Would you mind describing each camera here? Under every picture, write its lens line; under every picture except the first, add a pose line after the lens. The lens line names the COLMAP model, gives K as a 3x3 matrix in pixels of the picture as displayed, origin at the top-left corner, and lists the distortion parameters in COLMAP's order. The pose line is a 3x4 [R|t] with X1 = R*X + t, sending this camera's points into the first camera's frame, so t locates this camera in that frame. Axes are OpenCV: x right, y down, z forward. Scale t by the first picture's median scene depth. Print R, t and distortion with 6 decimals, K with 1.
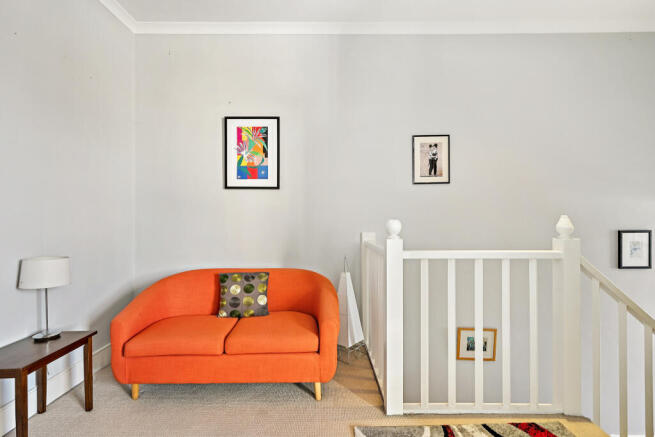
lens RADIAL K [[315.7, 0, 325.6], [0, 315.7, 219.9], [0, 0, 1]] dist [-0.005827, -0.000122]
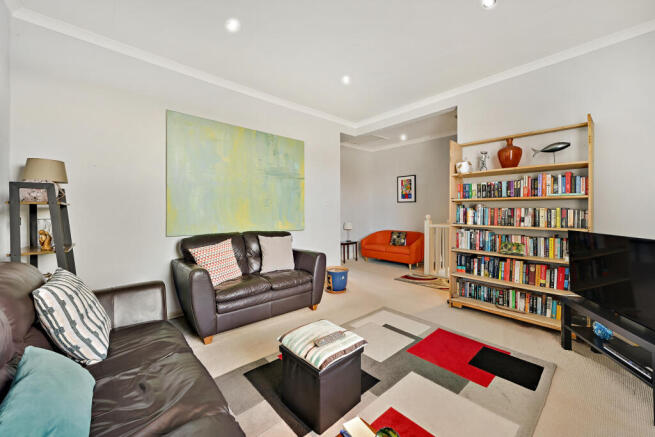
lens RADIAL K [[256.7, 0, 327.6], [0, 256.7, 214.0], [0, 0, 1]] dist [-0.000706, -0.000019]
pose [[0.664818, 0.008847, -0.746953, 0.966231], [0.001117, 0.999917, 0.012837, -0.026532], [0.747004, -0.009369, 0.664753, -0.970639]]
